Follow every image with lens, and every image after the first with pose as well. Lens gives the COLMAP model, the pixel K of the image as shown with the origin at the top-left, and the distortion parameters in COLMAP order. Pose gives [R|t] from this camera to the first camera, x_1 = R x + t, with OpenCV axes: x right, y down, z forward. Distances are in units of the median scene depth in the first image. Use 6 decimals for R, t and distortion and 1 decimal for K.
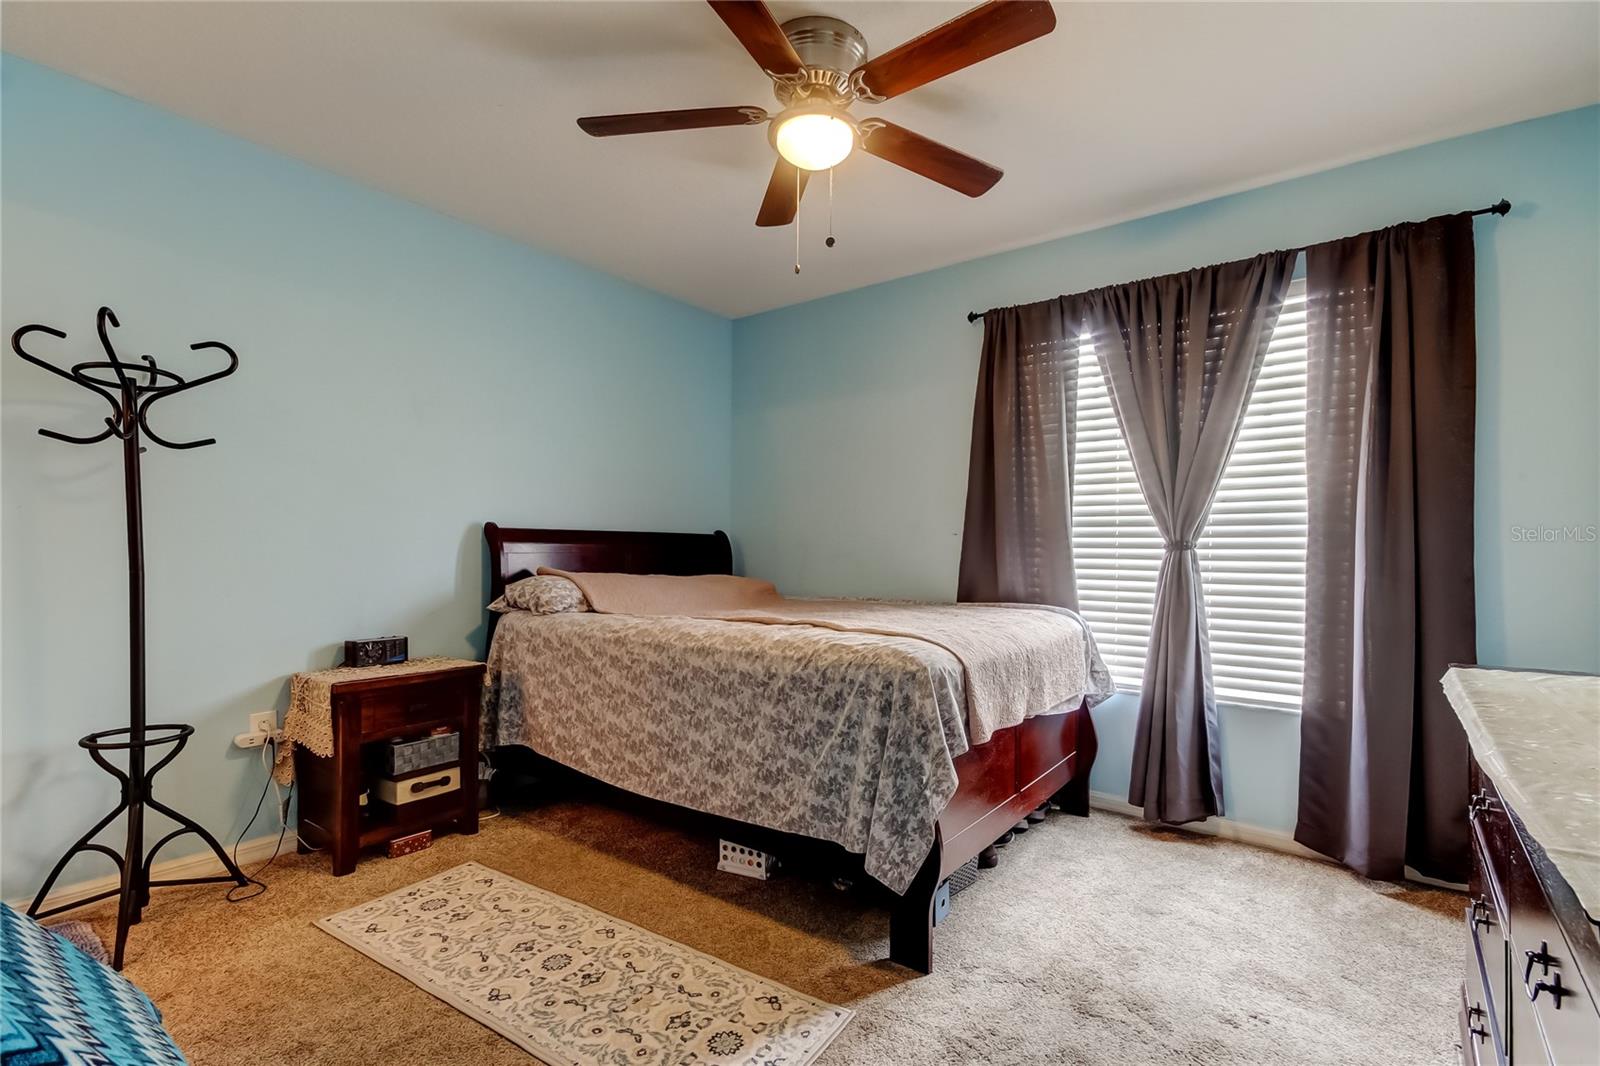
lens RADIAL K [[745.3, 0, 798.8], [0, 745.3, 544.5], [0, 0, 1]] dist [0.020489, -0.003859]
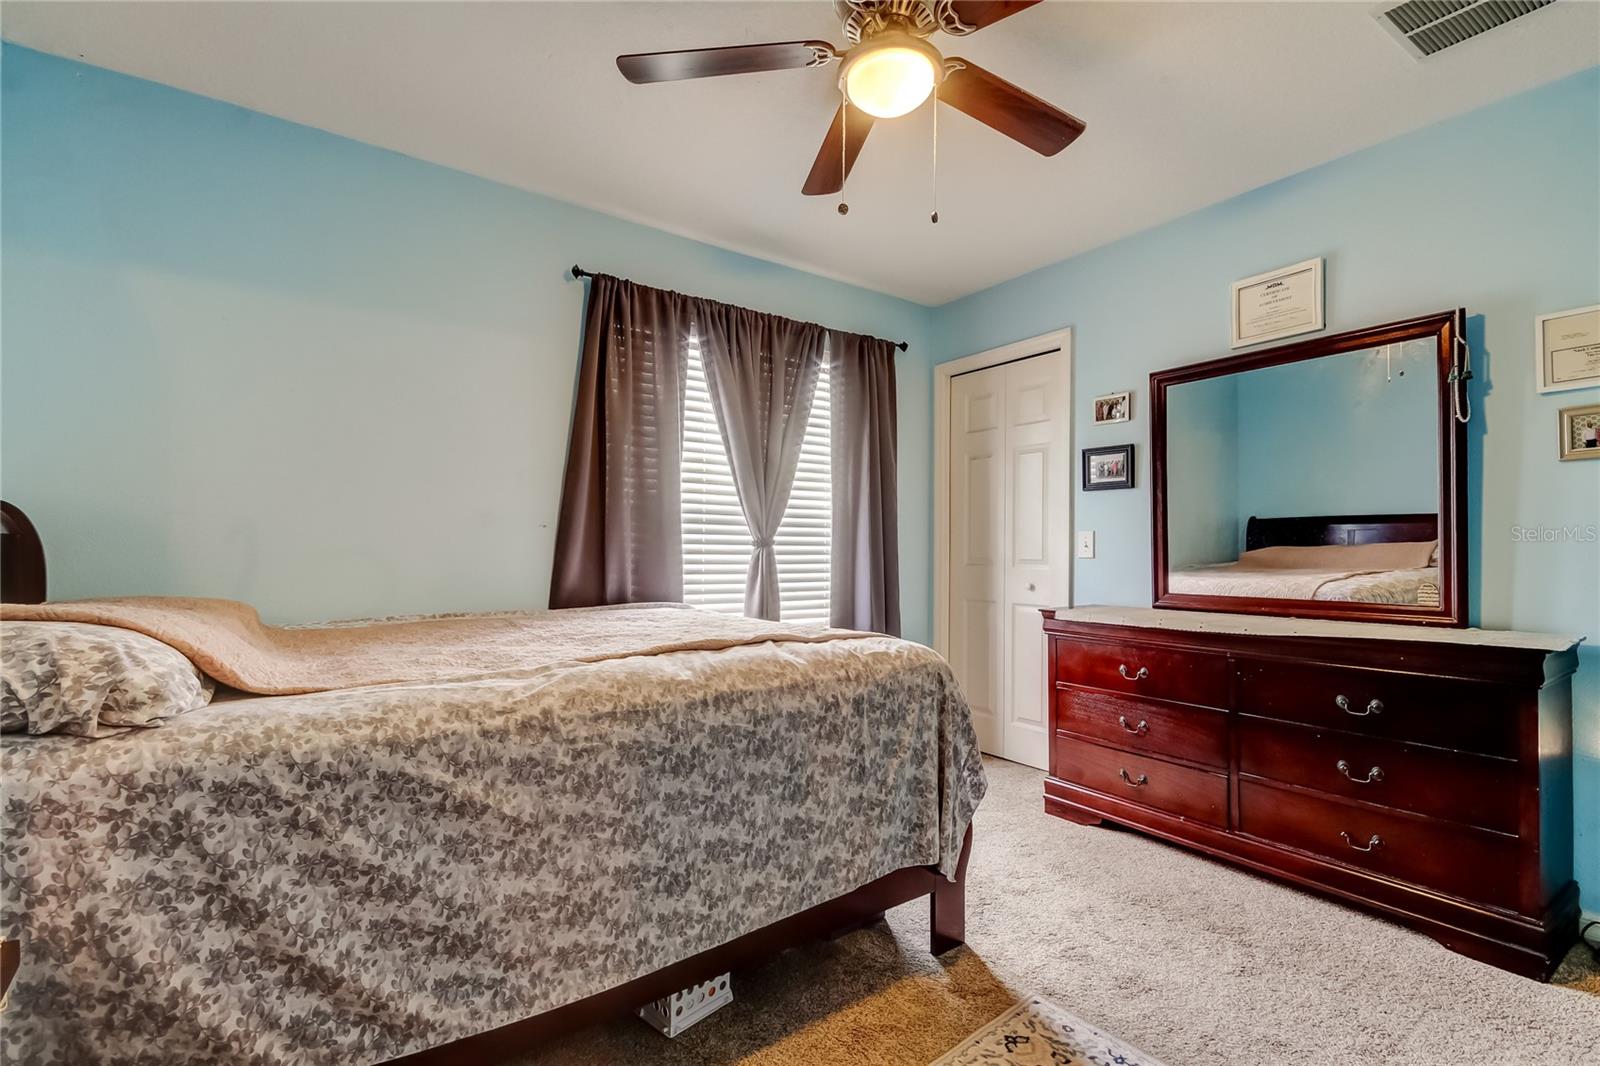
lens RADIAL K [[745.3, 0, 802.0], [0, 745.3, 538.9], [0, 0, 1]] dist [0.020489, -0.003859]
pose [[0.272916, 0.010329, 0.961982, -0.669707], [-0.011731, 0.999904, -0.007408, 0.003635], [-0.961966, -0.009263, 0.273011, 0.674334]]
